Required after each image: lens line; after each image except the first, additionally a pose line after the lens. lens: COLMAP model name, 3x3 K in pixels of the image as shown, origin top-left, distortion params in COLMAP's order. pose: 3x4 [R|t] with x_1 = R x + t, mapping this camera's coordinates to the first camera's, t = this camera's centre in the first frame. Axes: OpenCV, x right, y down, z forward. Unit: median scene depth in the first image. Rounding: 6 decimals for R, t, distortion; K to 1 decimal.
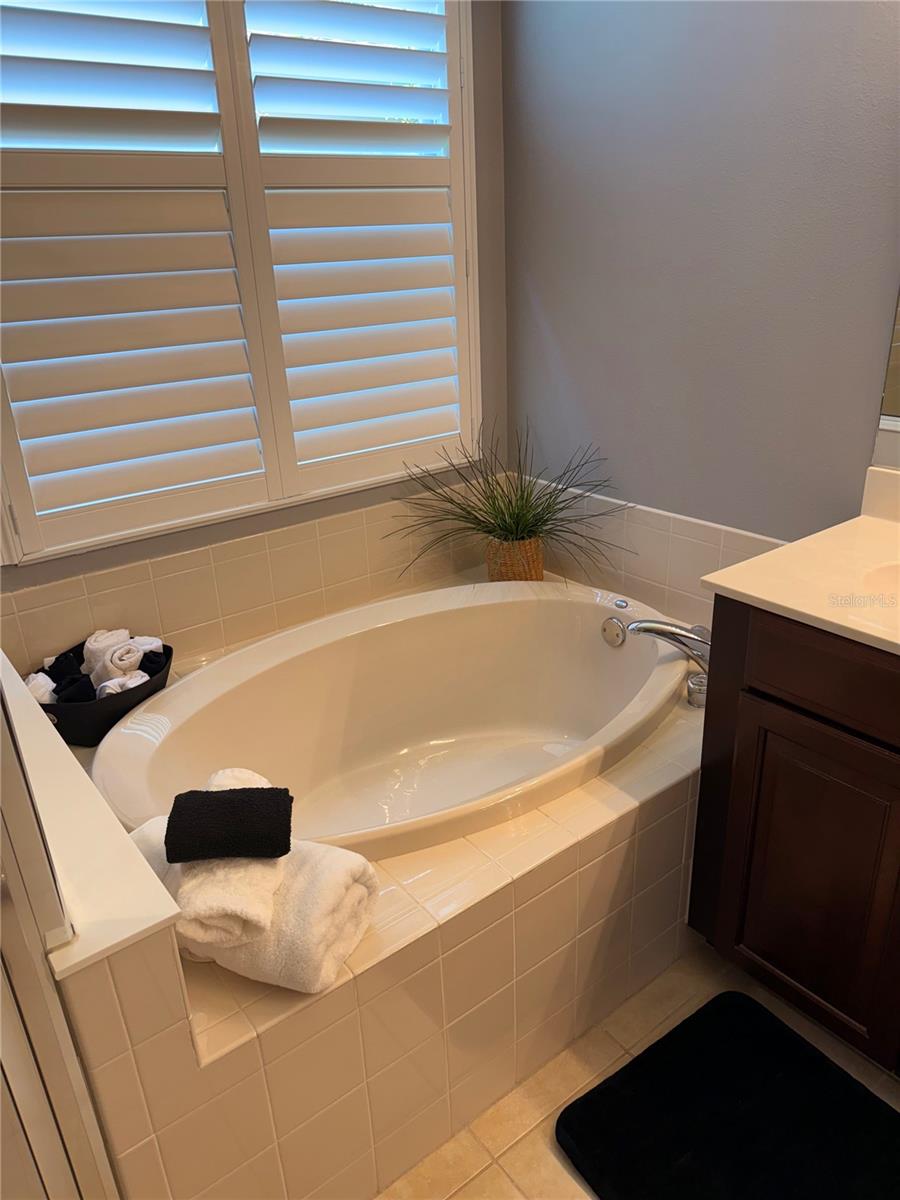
lens RADIAL K [[851.3, 0, 450.0], [0, 851.3, 600.0], [0, 0, 1]] dist [0.011280, 0.001929]
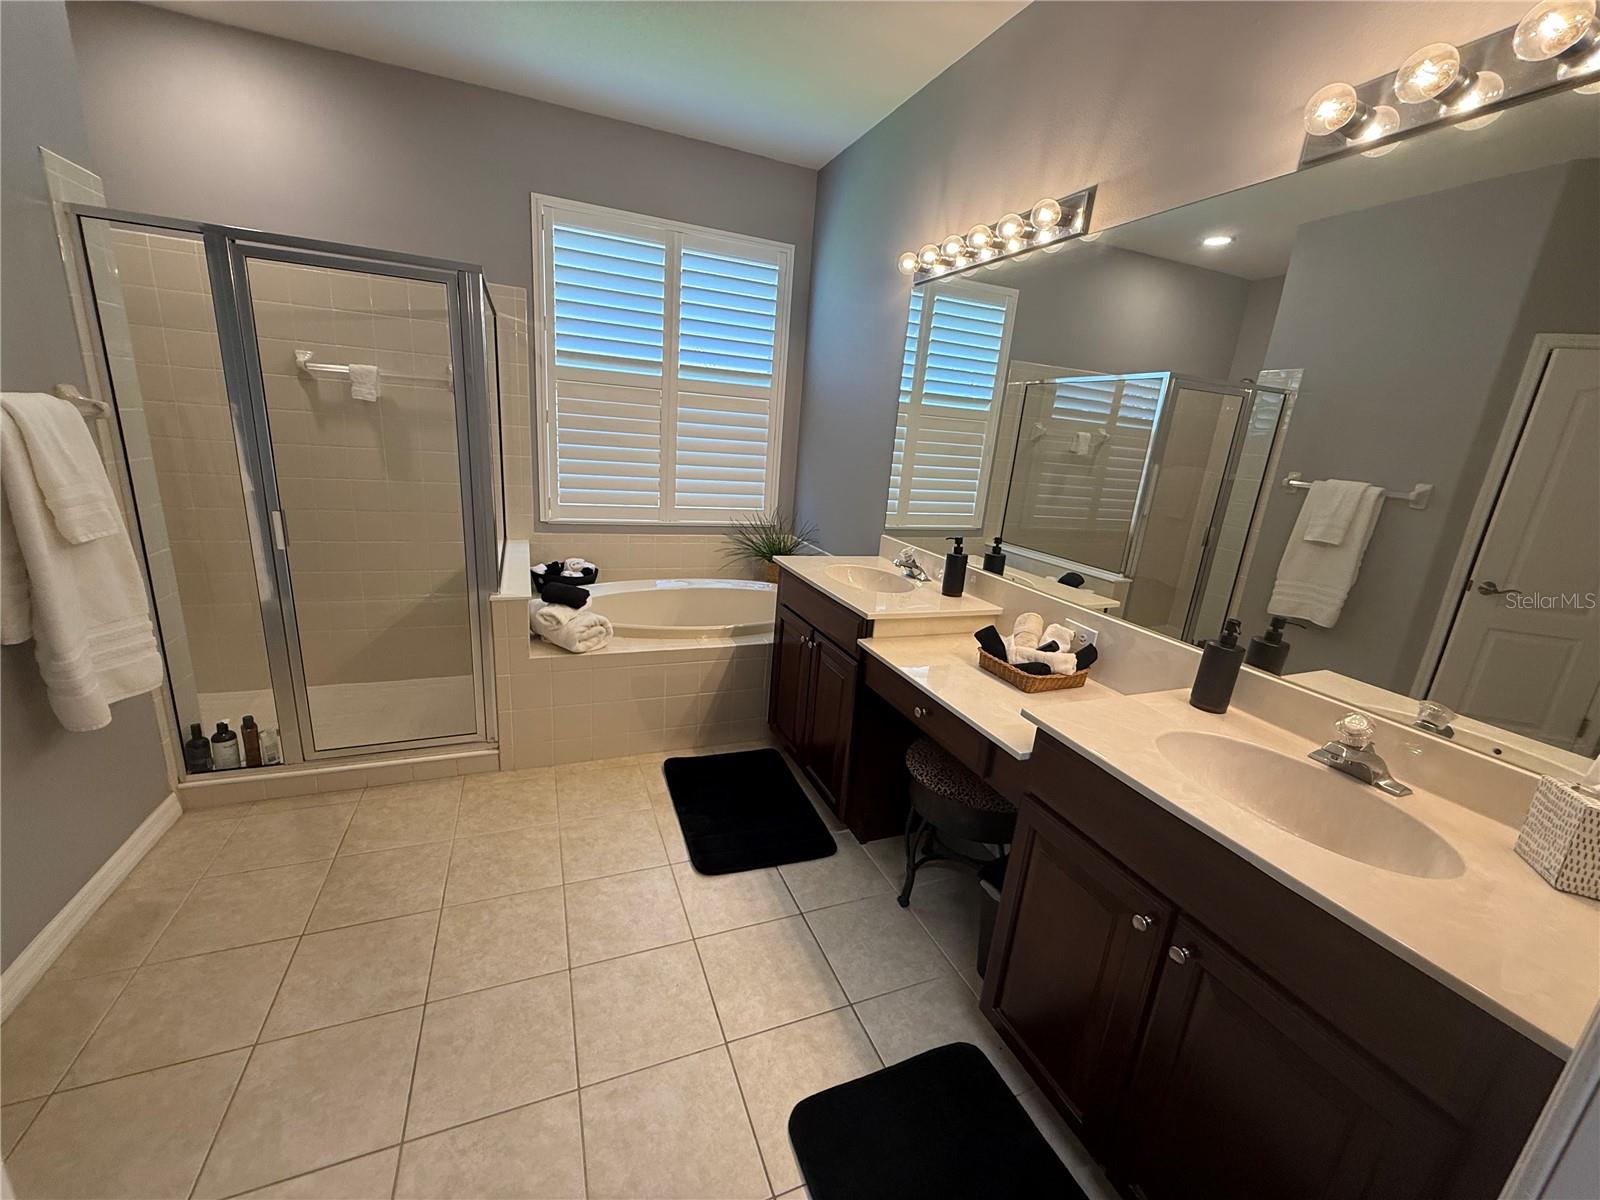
lens RADIAL K [[635.5, 0, 797.6], [0, 635.5, 598.8], [0, 0, 1]] dist [-0.000699, 0.000643]
pose [[0.957425, 0.178509, -0.226876, 0.695222], [-0.209814, 0.970081, -0.122151, 0.266295], [0.198283, 0.164552, 0.966233, -0.646349]]
